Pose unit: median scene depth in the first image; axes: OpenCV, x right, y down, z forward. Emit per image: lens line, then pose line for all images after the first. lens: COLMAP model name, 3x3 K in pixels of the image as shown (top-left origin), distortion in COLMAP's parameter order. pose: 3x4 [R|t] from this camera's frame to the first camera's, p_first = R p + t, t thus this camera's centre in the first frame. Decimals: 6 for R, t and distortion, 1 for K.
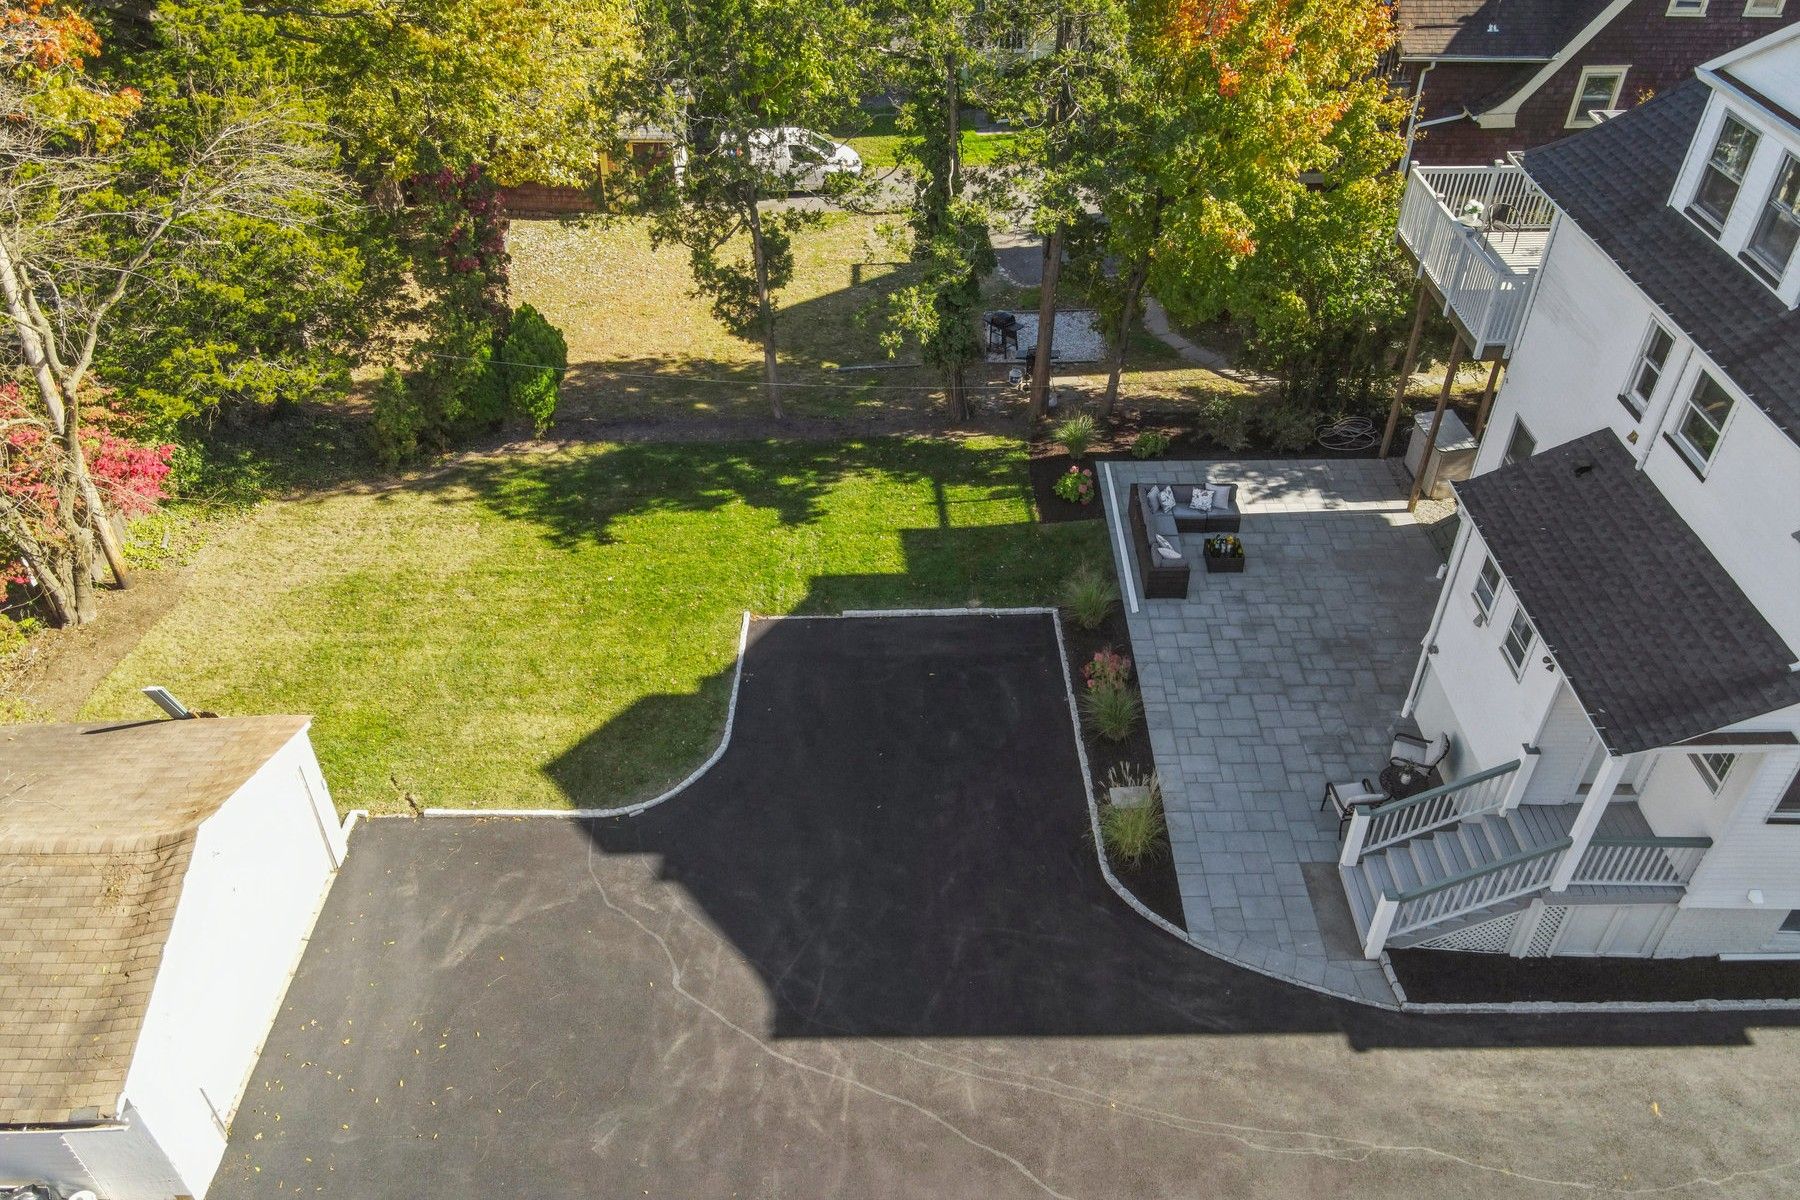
lens RADIAL K [[1335.4, 0, 900.0], [0, 1335.4, 600.0], [0, 0, 1]] dist [0.022925, 0.004135]
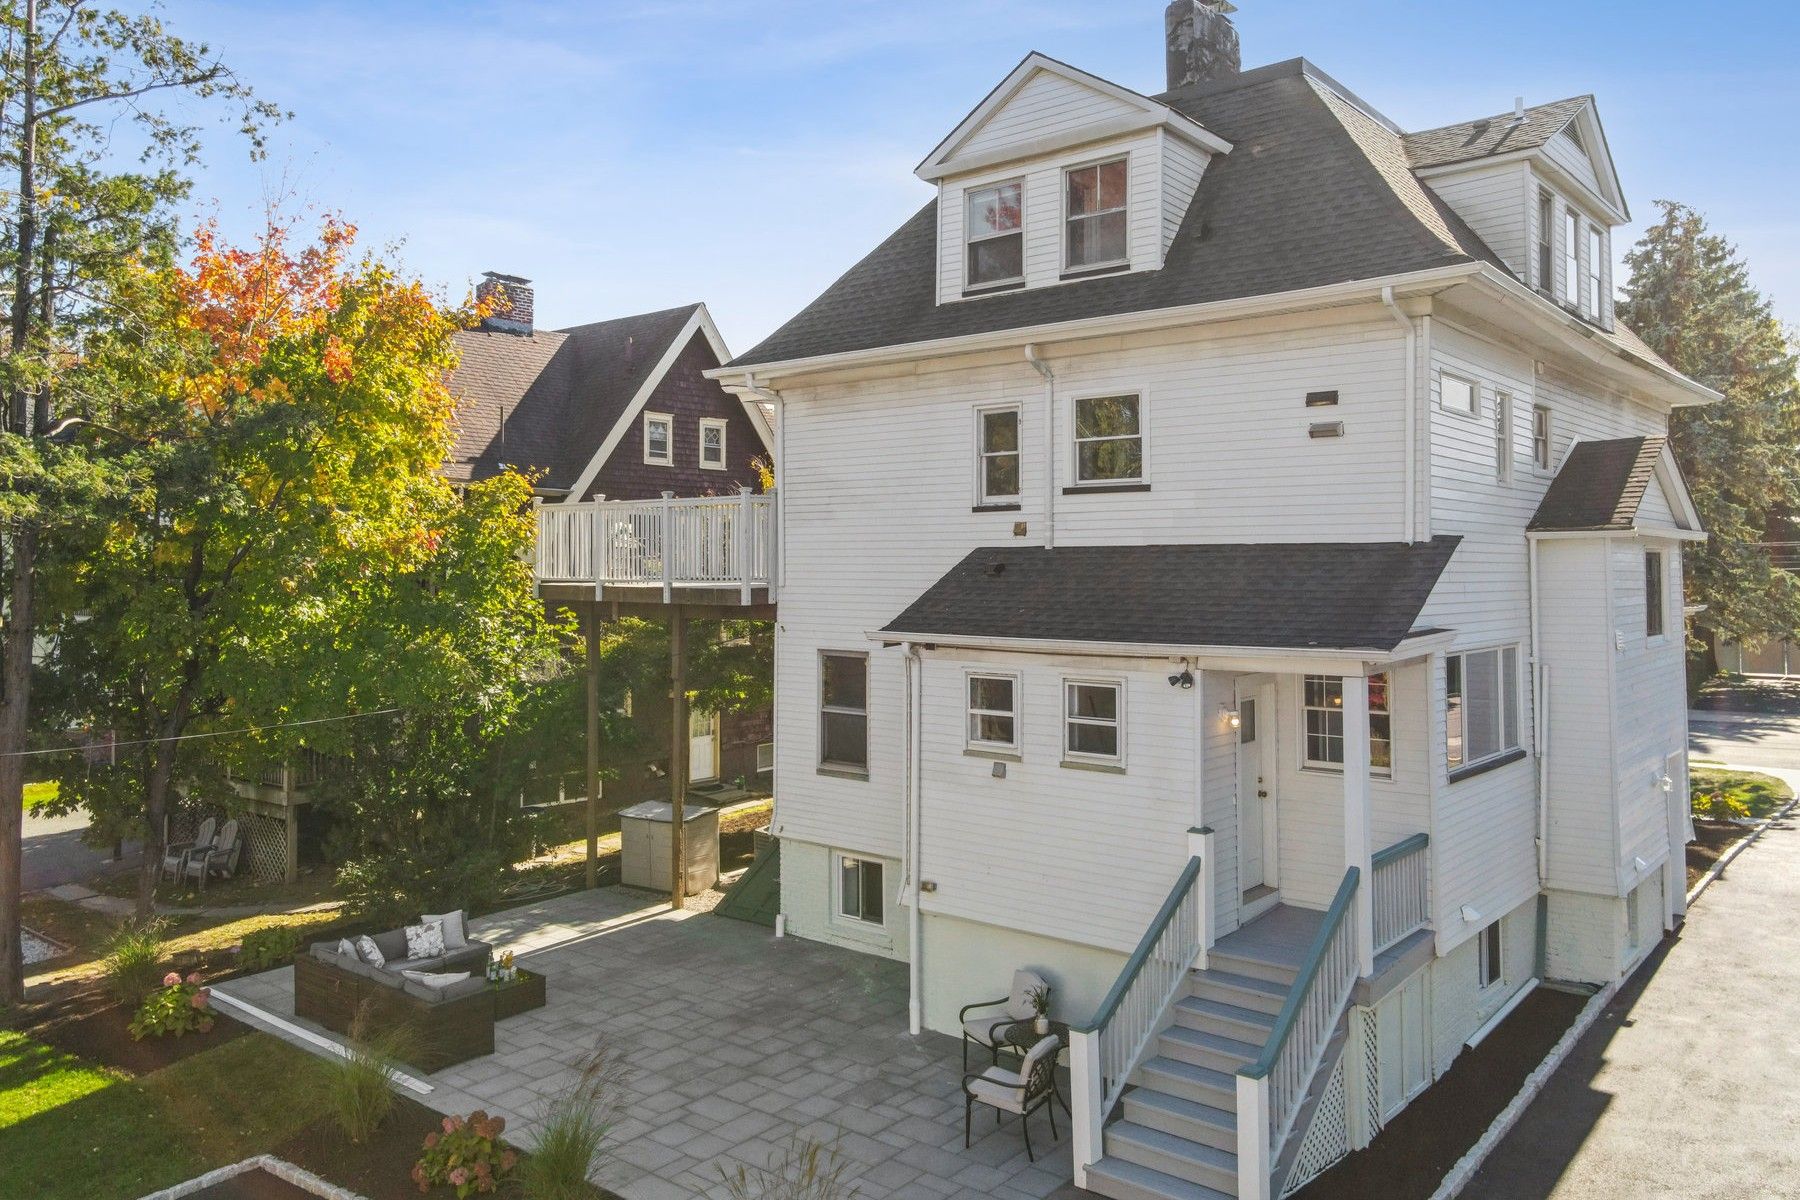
lens RADIAL K [[1342.1, 0, 910.6], [0, 1342.1, 531.8], [0, 0, 1]] dist [0.003208, 0.001941]
pose [[0.627493, 0.016059, 0.778457, -0.134832], [0.485860, 0.773183, -0.407589, 0.161747], [-0.608435, 0.633980, 0.477364, 0.532672]]
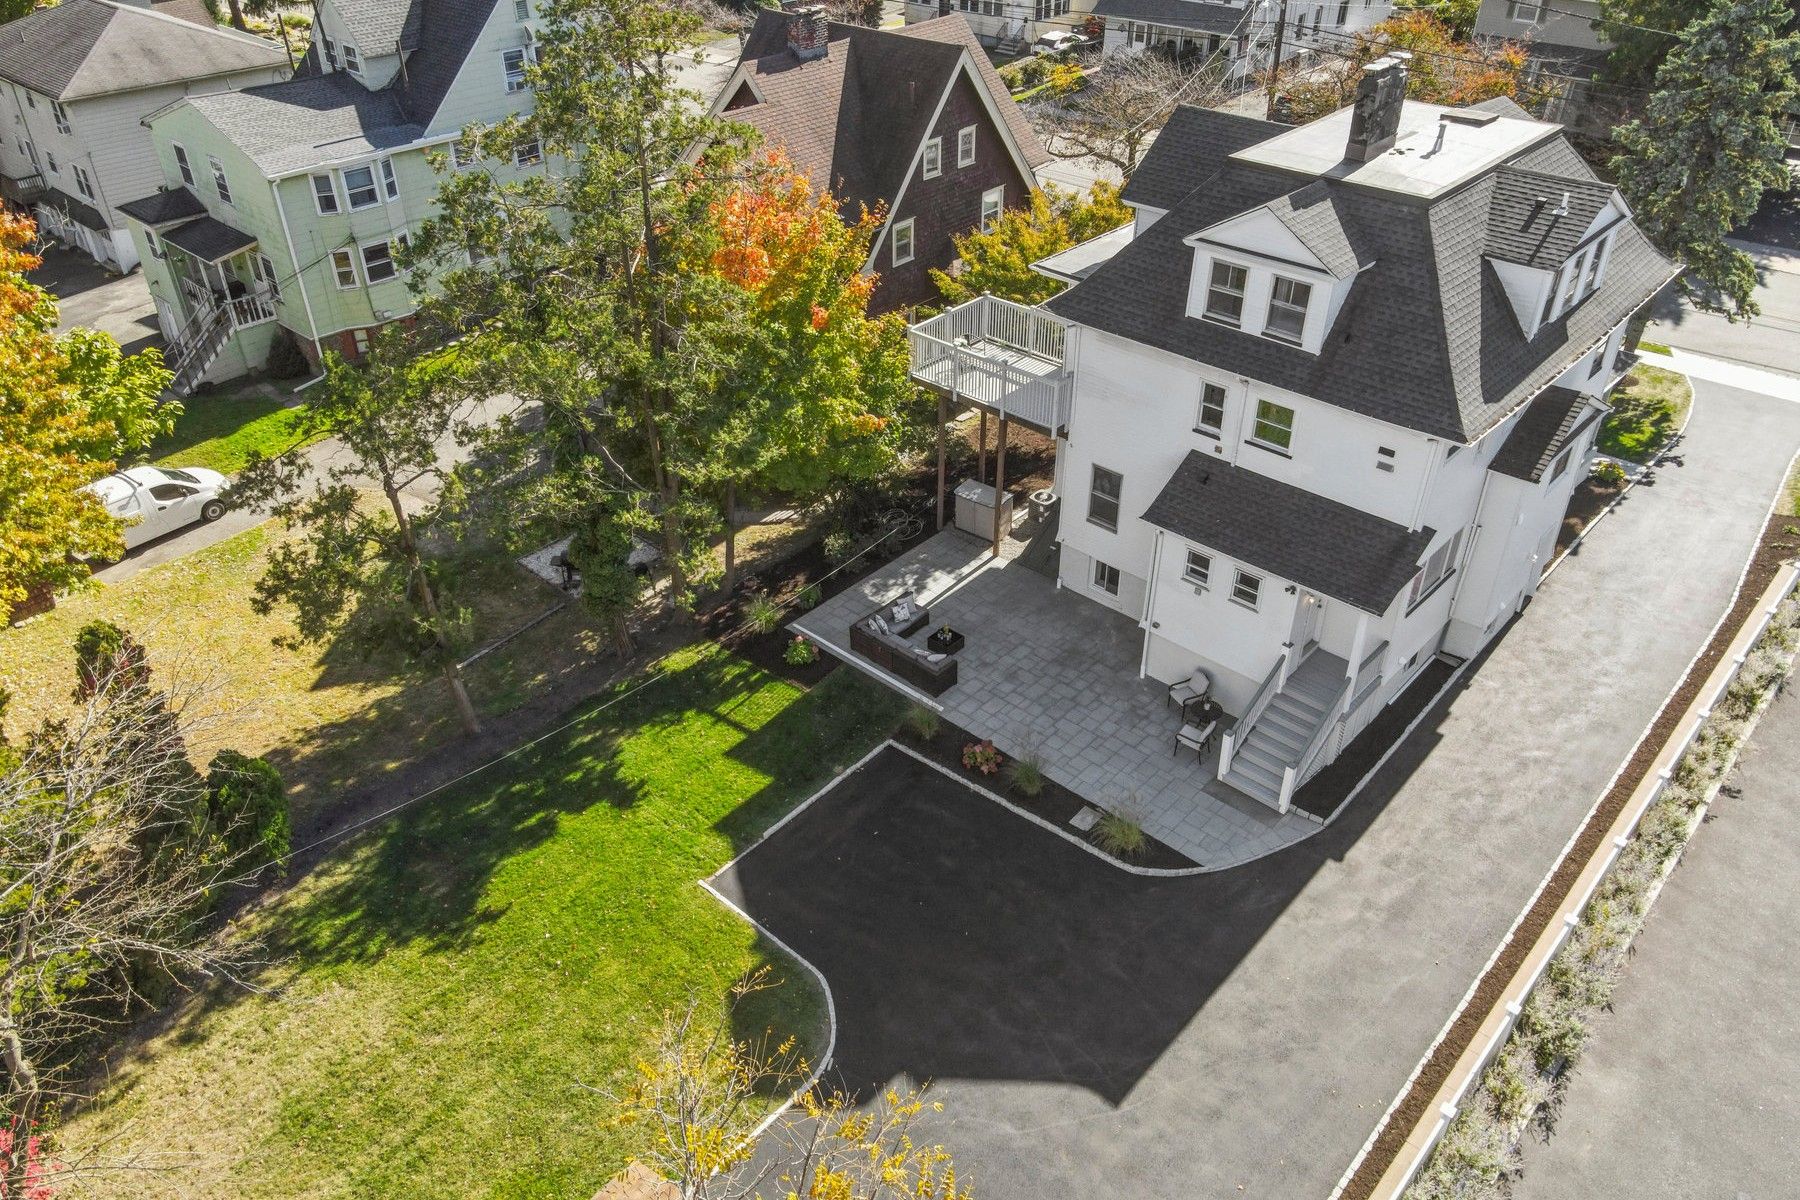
lens RADIAL K [[1335.4, 0, 900.0], [0, 1335.4, 600.0], [0, 0, 1]] dist [0.022925, 0.004135]
pose [[0.667304, -0.424330, 0.612086, -0.640349], [0.464491, 0.879528, 0.103341, -0.255269], [-0.582197, 0.215349, 0.784010, 0.004335]]
